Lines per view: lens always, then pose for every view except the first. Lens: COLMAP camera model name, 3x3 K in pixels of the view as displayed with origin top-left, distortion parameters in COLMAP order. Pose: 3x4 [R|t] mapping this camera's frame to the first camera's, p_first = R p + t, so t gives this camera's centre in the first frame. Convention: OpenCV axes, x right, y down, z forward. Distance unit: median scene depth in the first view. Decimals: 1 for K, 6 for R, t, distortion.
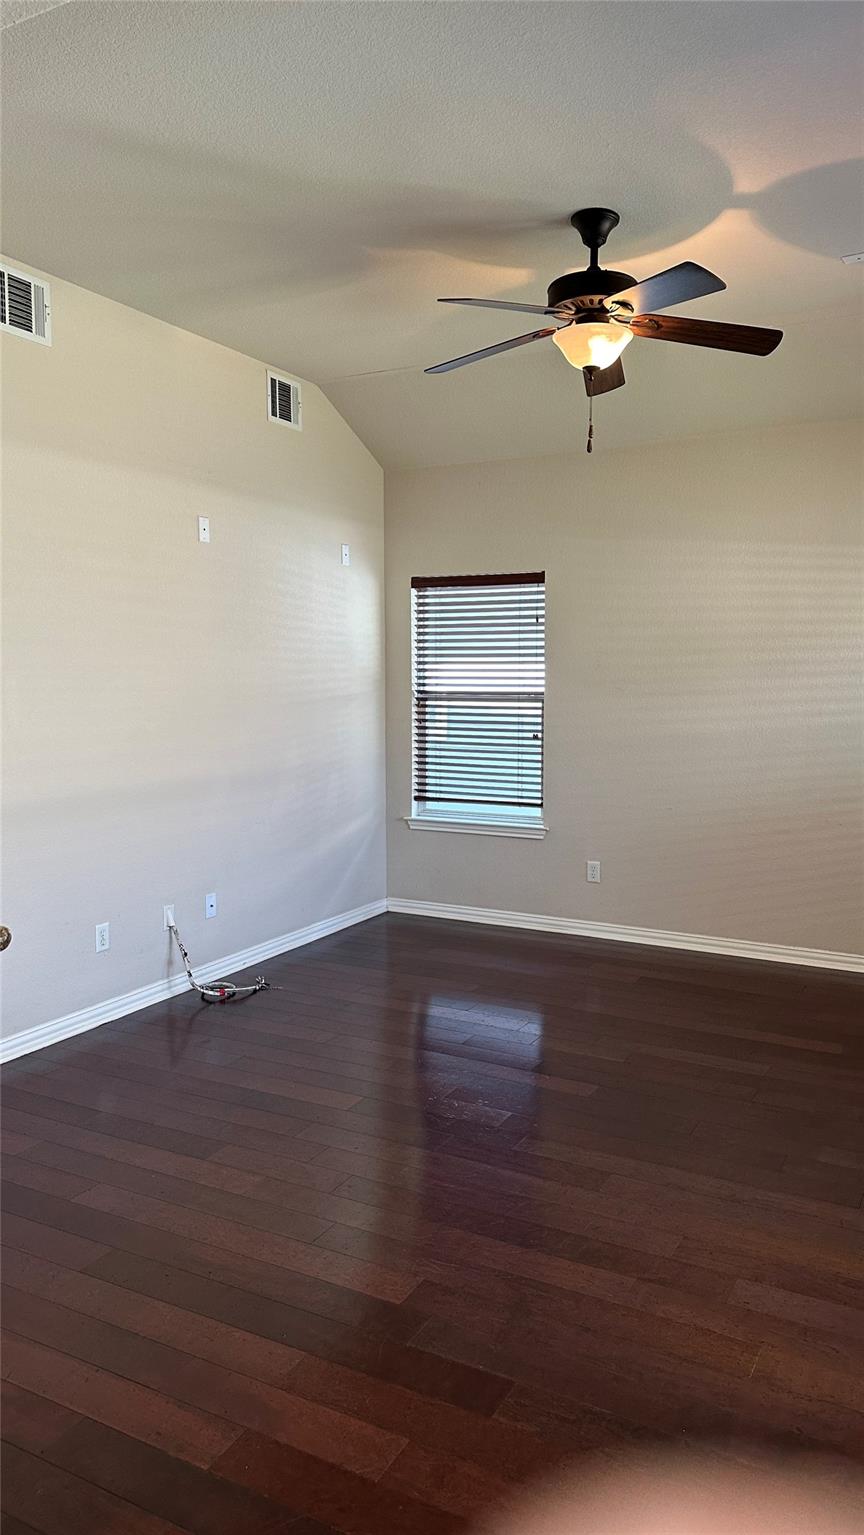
lens RADIAL K [[1077.3, 0, 432.0], [0, 1077.3, 767.5], [0, 0, 1]] dist [0.173141, -0.305870]
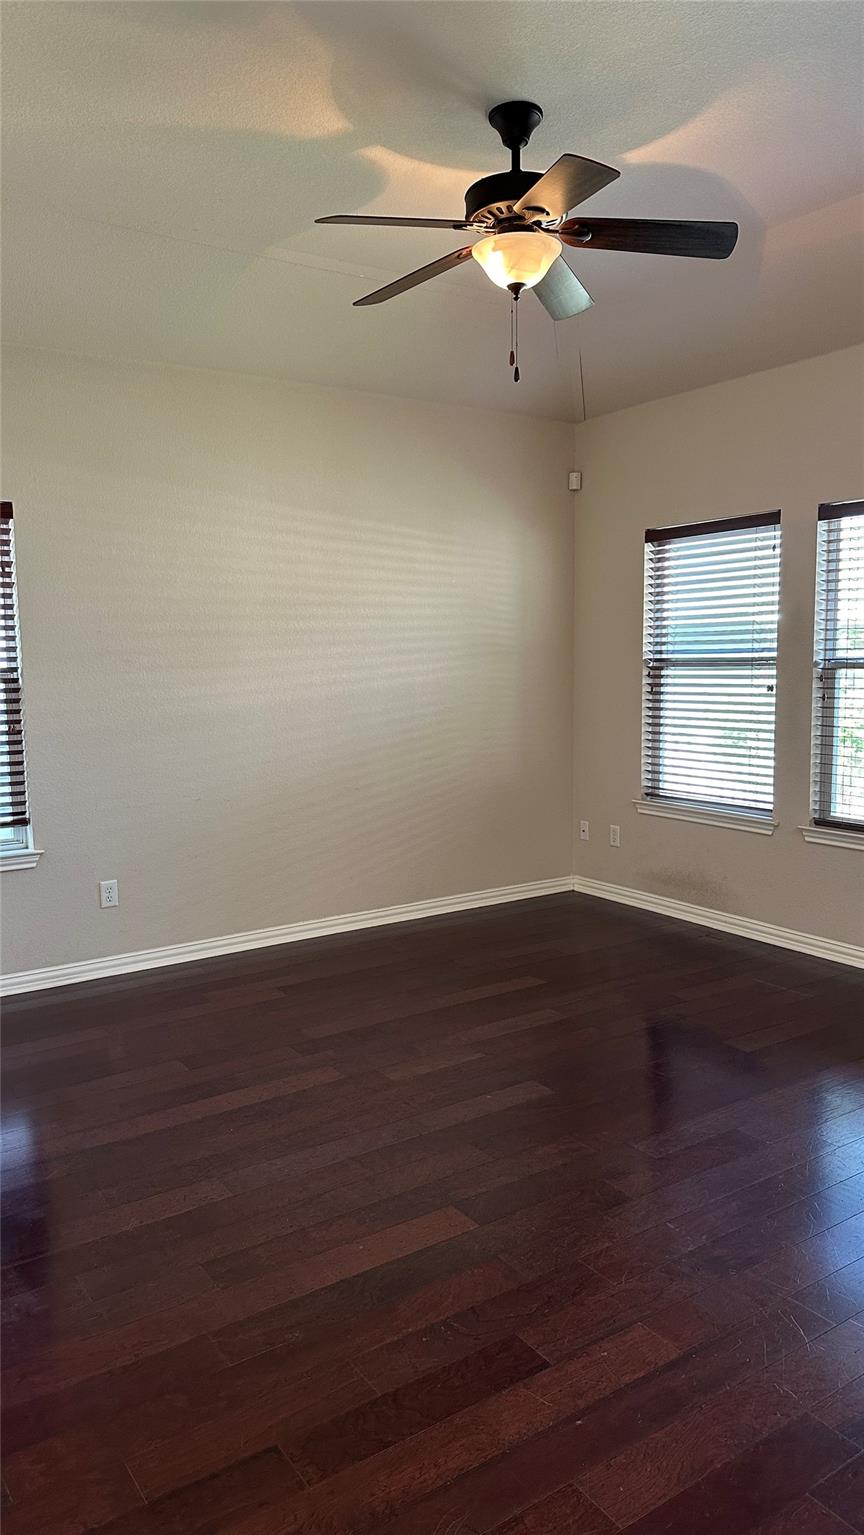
lens RADIAL K [[1077.3, 0, 432.0], [0, 1077.3, 767.5], [0, 0, 1]] dist [0.173141, -0.305870]
pose [[0.451887, -0.102737, 0.886140, -0.701947], [0.094251, 0.993285, 0.067096, -0.042631], [-0.887082, 0.053200, 0.458535, 0.664250]]
